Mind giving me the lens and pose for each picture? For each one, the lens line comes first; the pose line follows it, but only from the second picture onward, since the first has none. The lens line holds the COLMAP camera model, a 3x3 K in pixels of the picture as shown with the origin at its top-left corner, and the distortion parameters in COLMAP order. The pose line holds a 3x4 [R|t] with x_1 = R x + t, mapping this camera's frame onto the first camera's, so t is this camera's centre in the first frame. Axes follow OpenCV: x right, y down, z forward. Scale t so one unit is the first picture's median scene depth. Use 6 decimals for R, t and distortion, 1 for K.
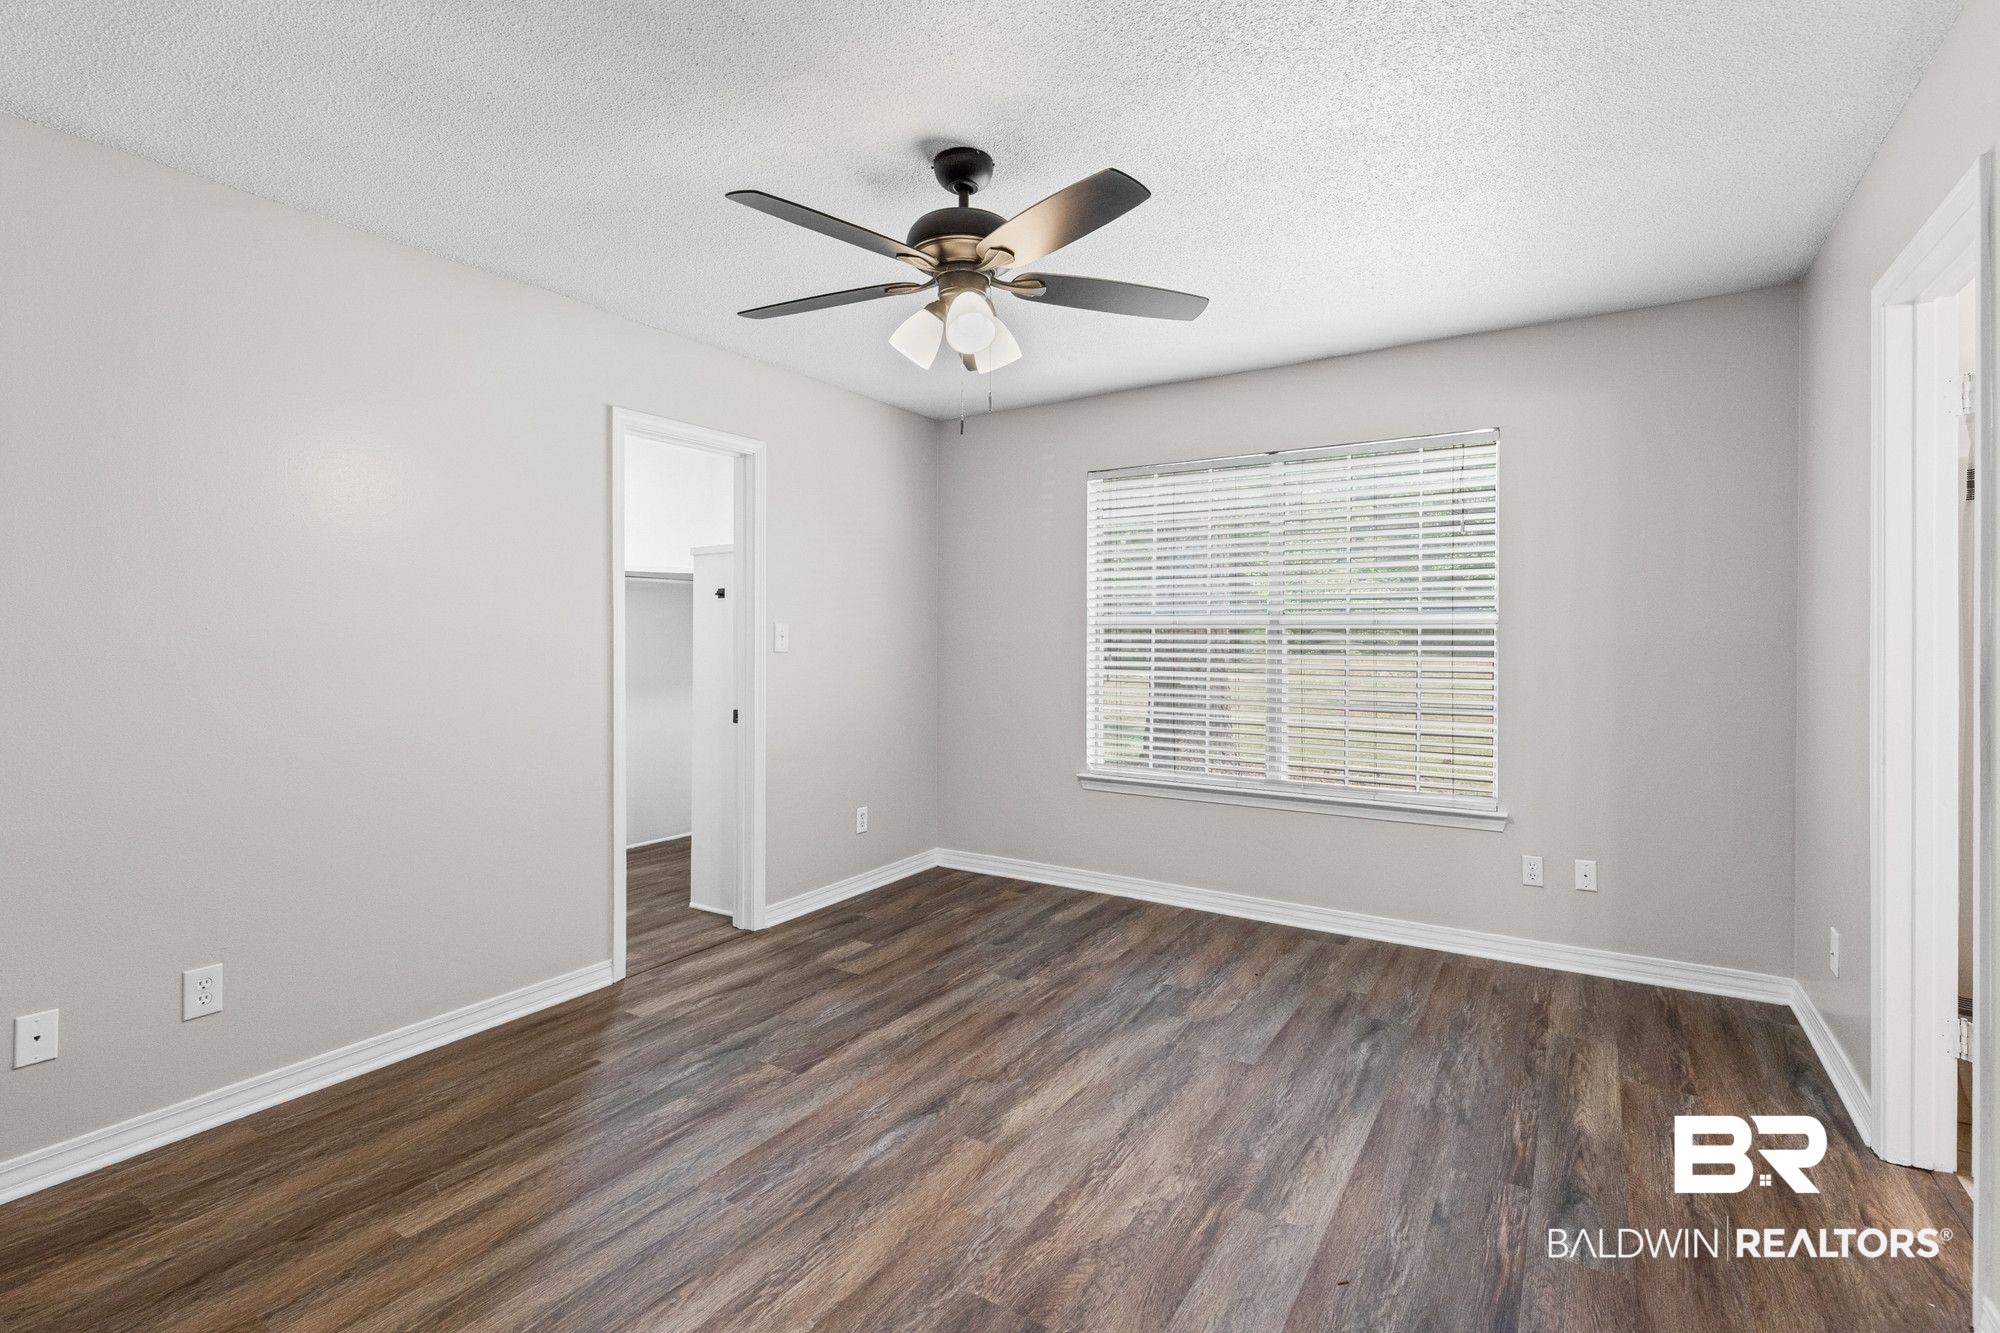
lens RADIAL K [[914.3, 0, 1001.0], [0, 914.3, 647.4], [0, 0, 1]] dist [0.001660, -0.003658]
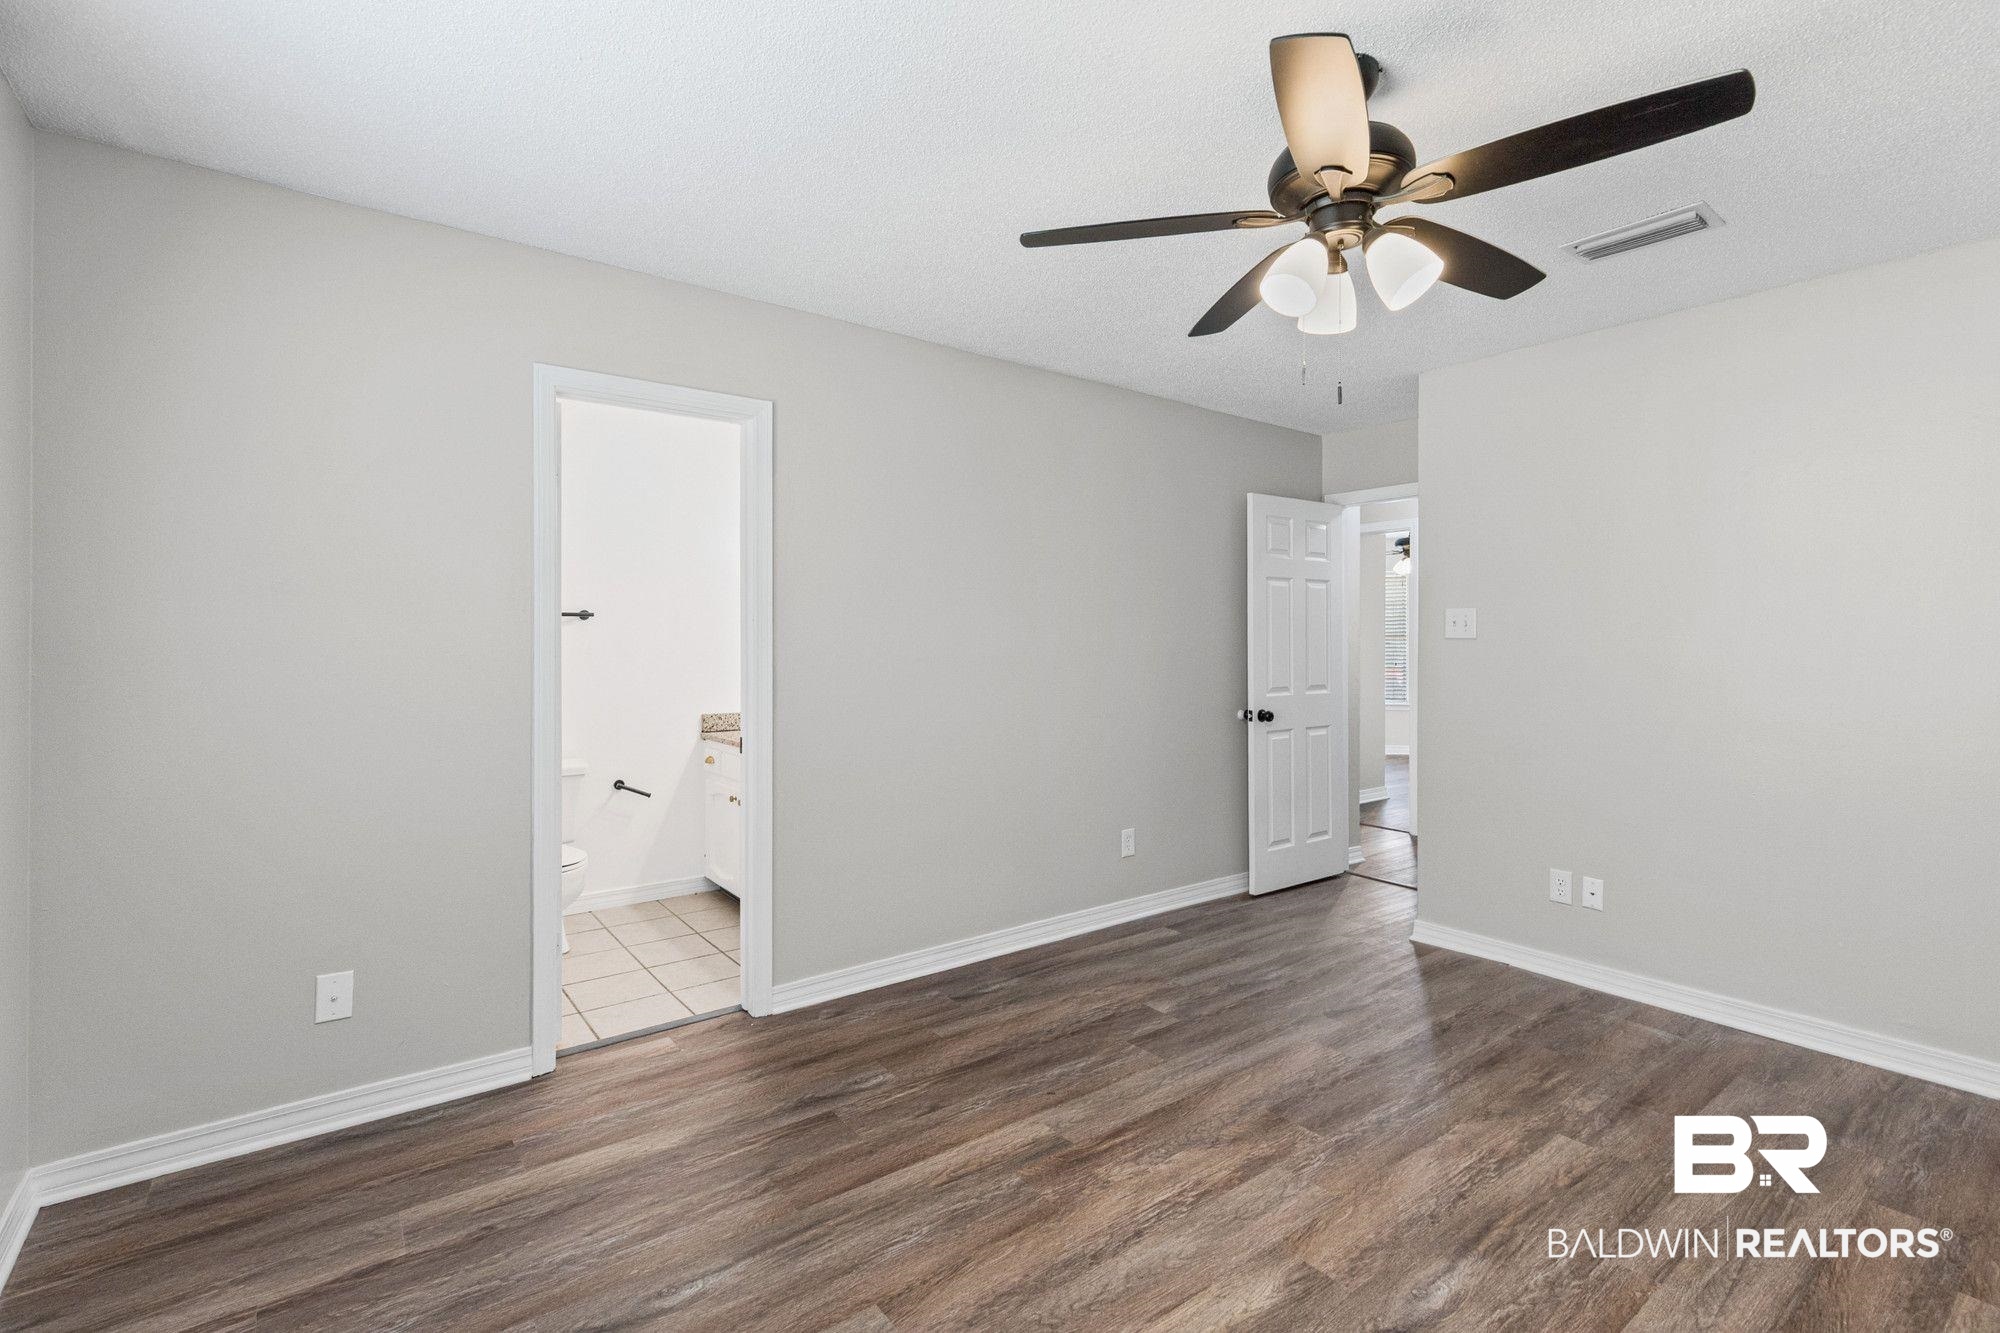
lens RADIAL K [[914.3, 0, 999.1], [0, 914.3, 655.3], [0, 0, 1]] dist [0.001660, -0.003658]
pose [[-0.937658, -0.000911, 0.347557, -0.046468], [0.008384, 0.999646, 0.025240, -0.035595], [-0.347458, 0.026581, -0.937319, 1.989105]]
